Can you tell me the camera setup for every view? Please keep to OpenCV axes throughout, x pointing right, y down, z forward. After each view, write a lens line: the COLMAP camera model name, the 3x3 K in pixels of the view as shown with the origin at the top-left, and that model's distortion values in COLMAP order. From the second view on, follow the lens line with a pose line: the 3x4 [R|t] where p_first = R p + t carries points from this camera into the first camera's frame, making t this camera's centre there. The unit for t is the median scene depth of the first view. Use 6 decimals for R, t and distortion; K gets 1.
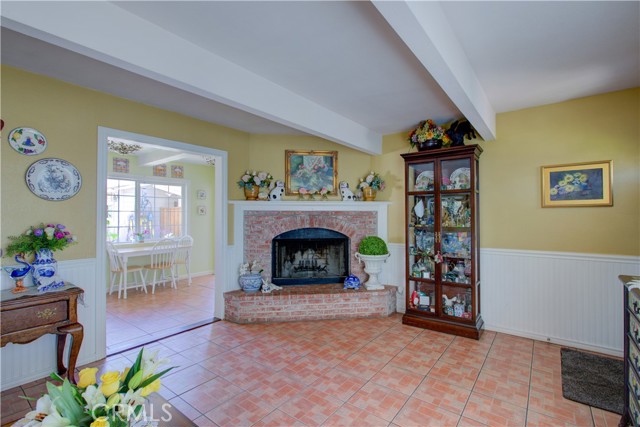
lens RADIAL K [[299.0, 0, 321.8], [0, 299.0, 215.9], [0, 0, 1]] dist [-0.014357, 0.000127]
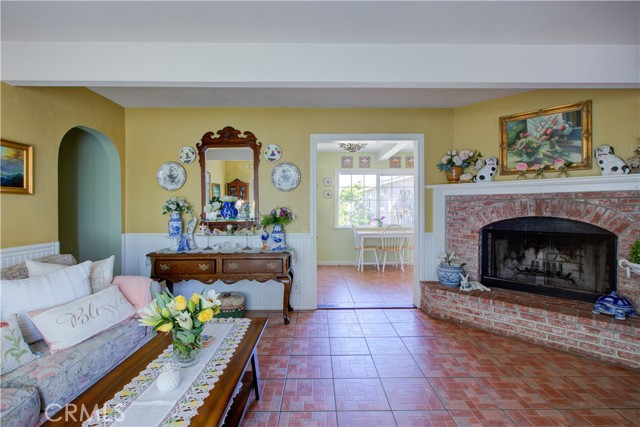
lens RADIAL K [[293.1, 0, 315.9], [0, 293.1, 209.6], [0, 0, 1]] dist [0.000199, 0.000223]
pose [[0.610822, 0.005099, -0.791751, 0.199189], [0.001892, 0.999967, 0.007900, 0.016568], [0.791766, -0.006323, 0.610792, 0.139353]]
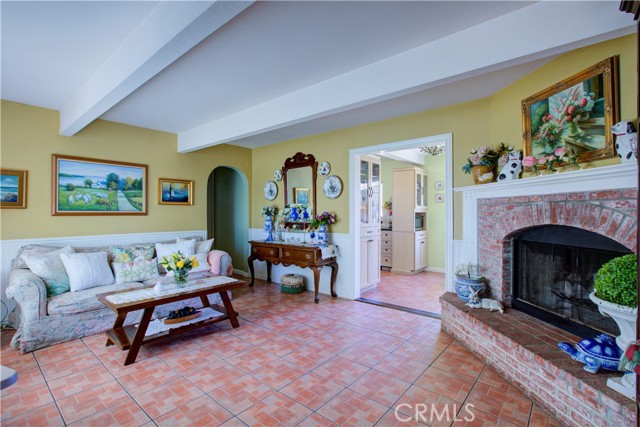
lens RADIAL K [[293.9, 0, 316.8], [0, 293.9, 212.9], [0, 0, 1]] dist [-0.001041, 0.000107]
pose [[-0.051635, 0.003427, -0.998660, 0.529105], [0.000163, 0.999994, 0.003423, 0.016455], [0.998666, 0.000014, -0.051636, 0.597906]]
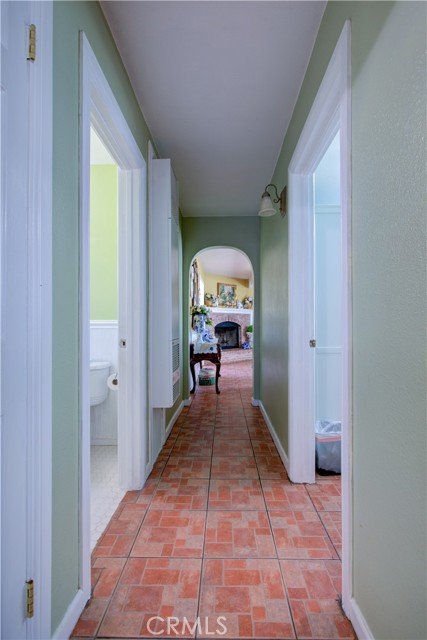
lens RADIAL K [[293.9, 0, 213.5], [0, 293.9, 320.0], [0, 0, 1]] dist [-0.001041, 0.000107]
pose [[0.817405, 0.009438, 0.575986, -1.302108], [0.003241, 0.999775, -0.020981, 0.074073], [-0.576054, 0.019017, 0.817190, -0.608093]]
